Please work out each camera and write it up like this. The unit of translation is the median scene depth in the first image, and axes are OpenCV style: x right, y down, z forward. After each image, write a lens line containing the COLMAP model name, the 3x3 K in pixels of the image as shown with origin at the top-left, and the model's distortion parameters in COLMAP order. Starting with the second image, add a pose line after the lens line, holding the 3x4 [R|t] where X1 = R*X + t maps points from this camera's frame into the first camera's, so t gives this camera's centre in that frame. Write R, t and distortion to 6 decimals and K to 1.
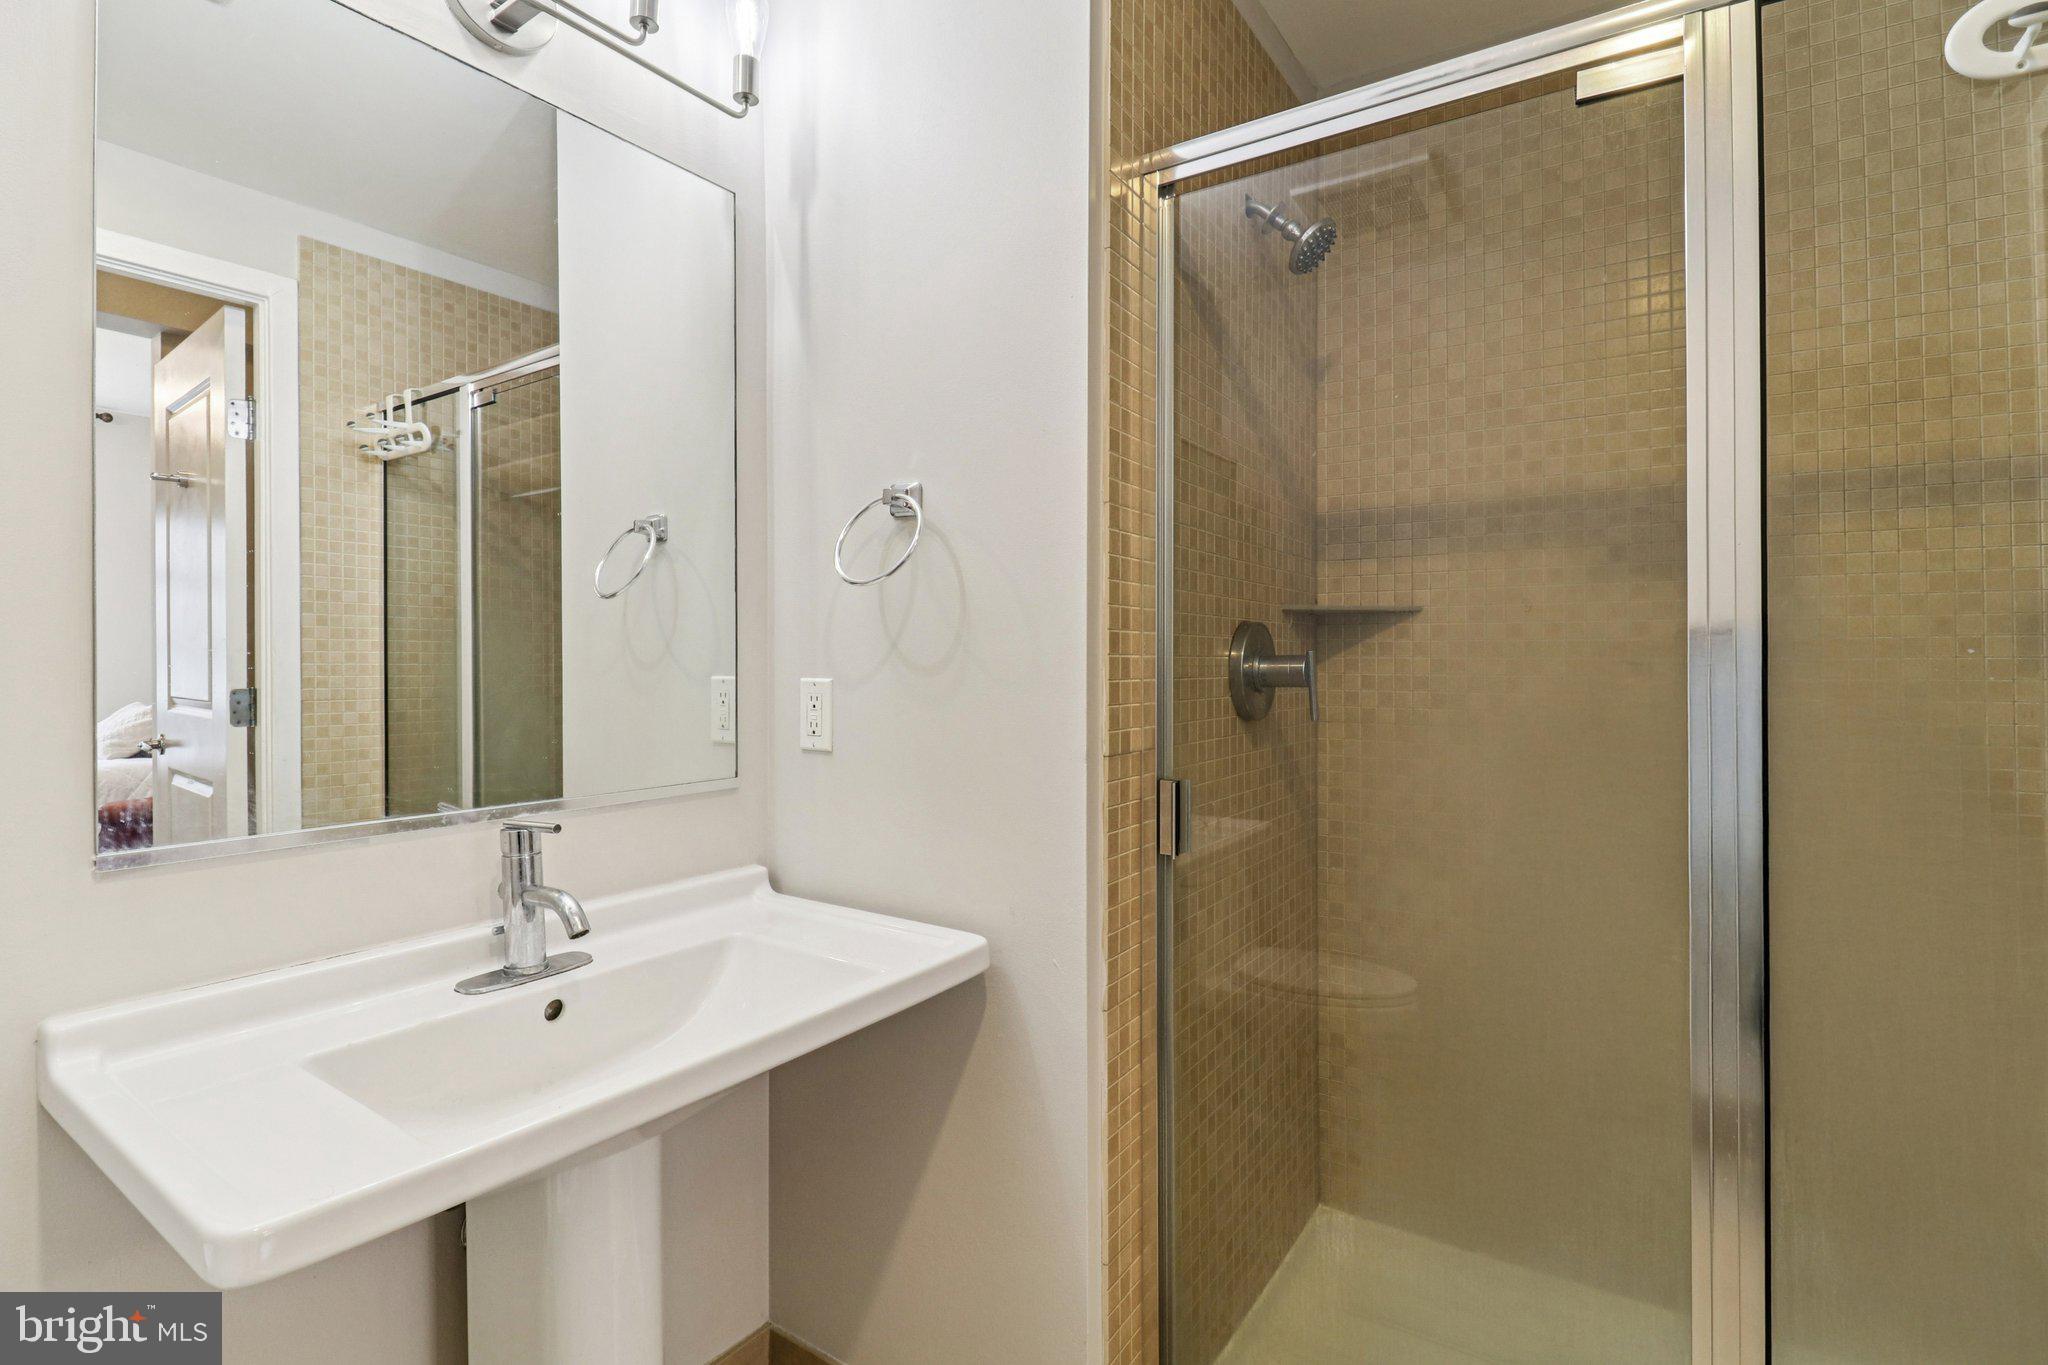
lens RADIAL K [[957.1, 0, 1027.7], [0, 957.1, 667.8], [0, 0, 1]] dist [0.007590, -0.014003]
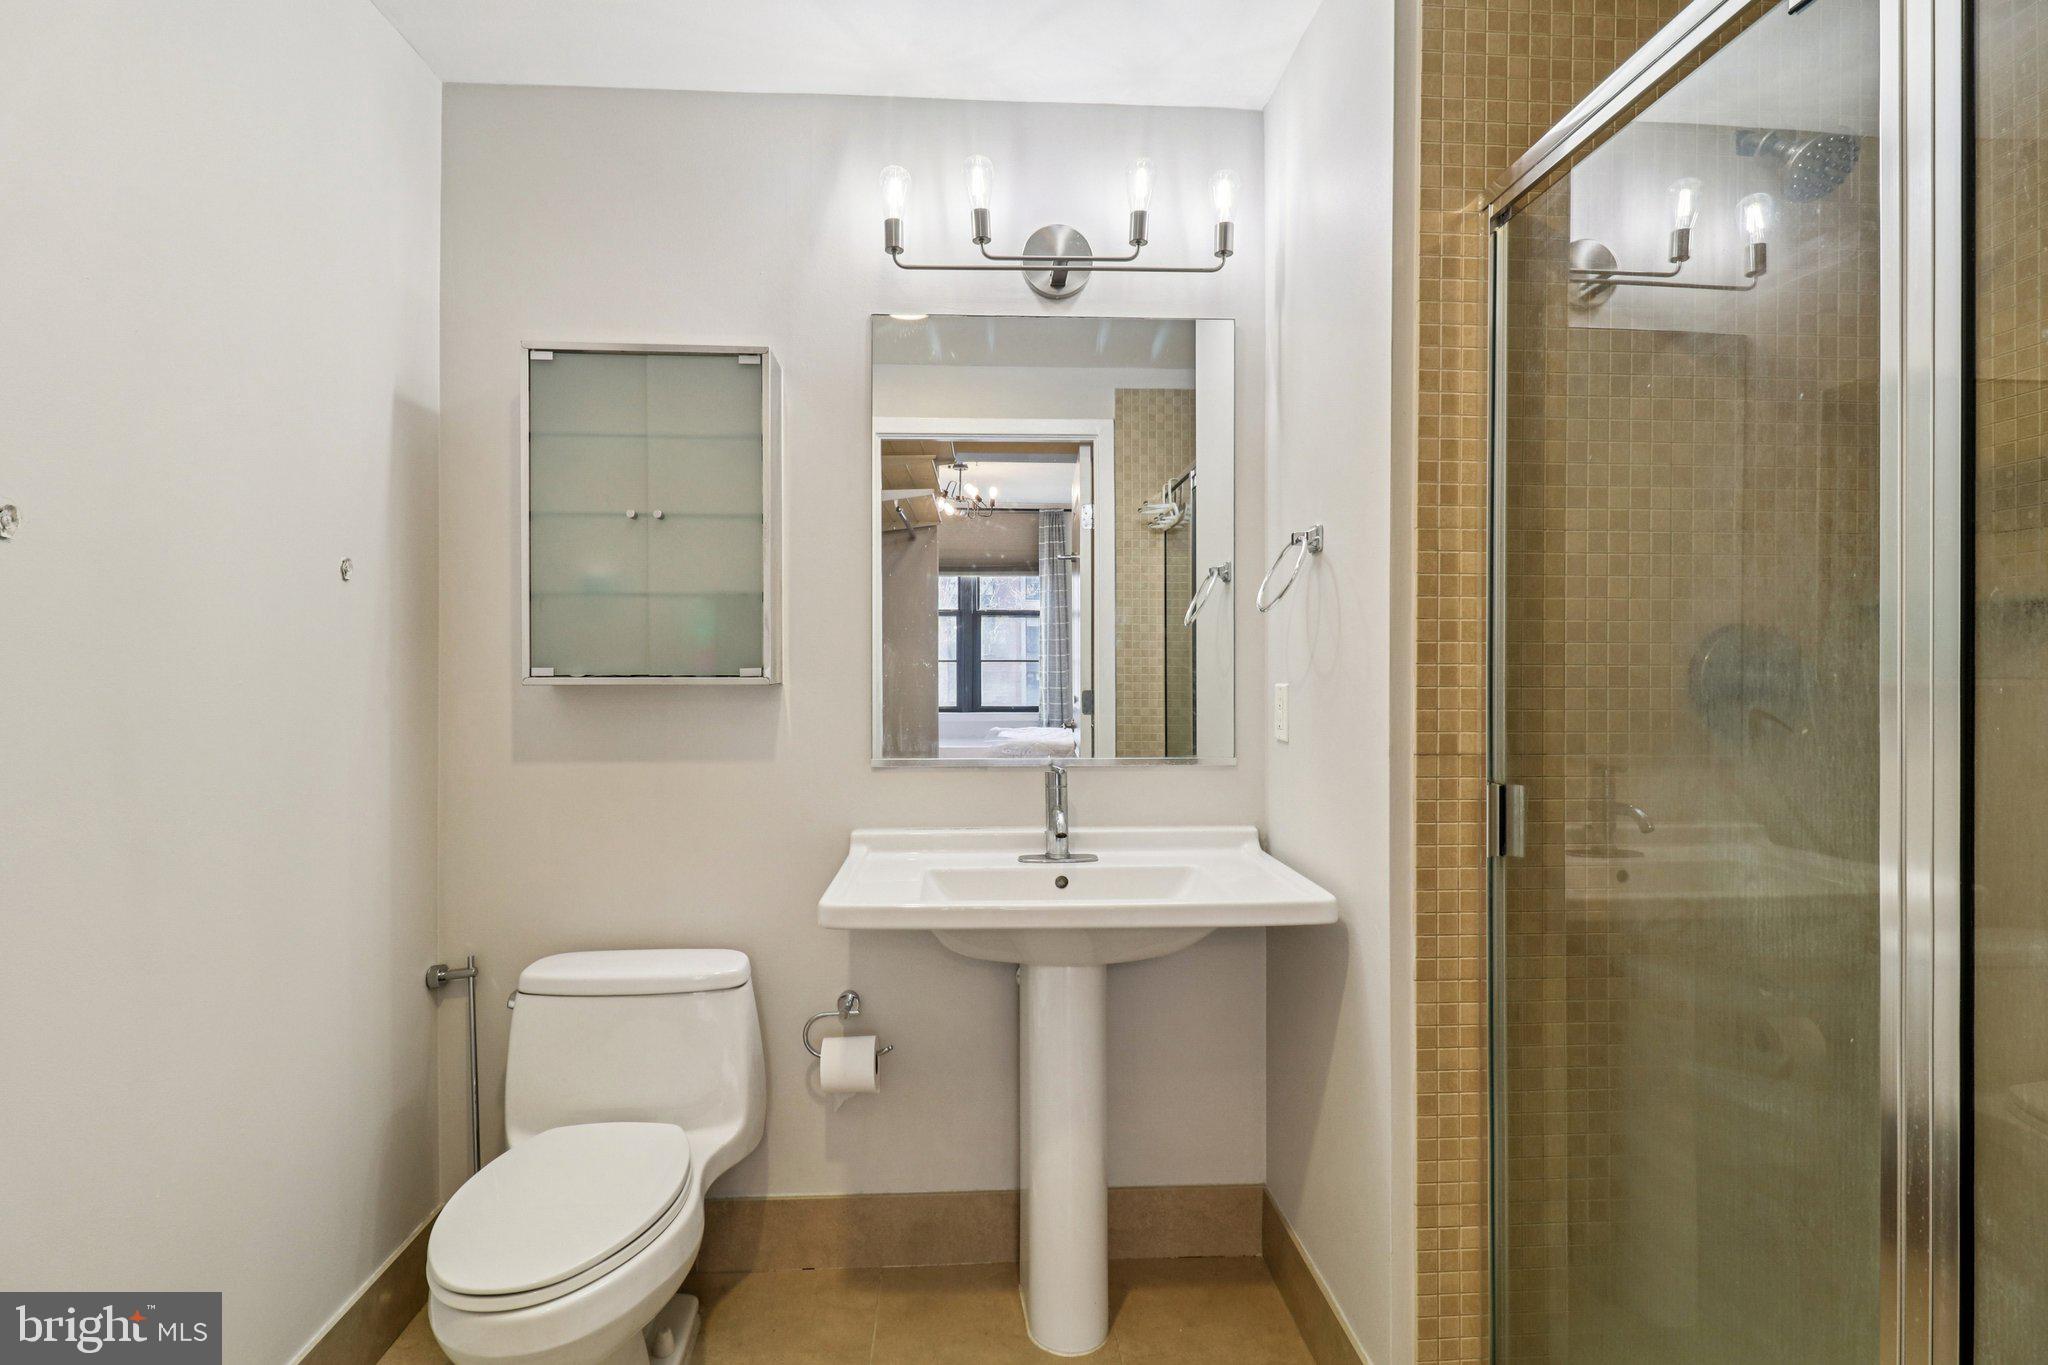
lens RADIAL K [[957.1, 0, 1041.9], [0, 957.1, 685.5], [0, 0, 1]] dist [0.007590, -0.014003]
pose [[0.616215, 0.009375, -0.787522, 0.359987], [-0.005186, 0.999956, 0.007845, 0.002653], [0.787561, -0.000750, 0.616237, -0.020053]]
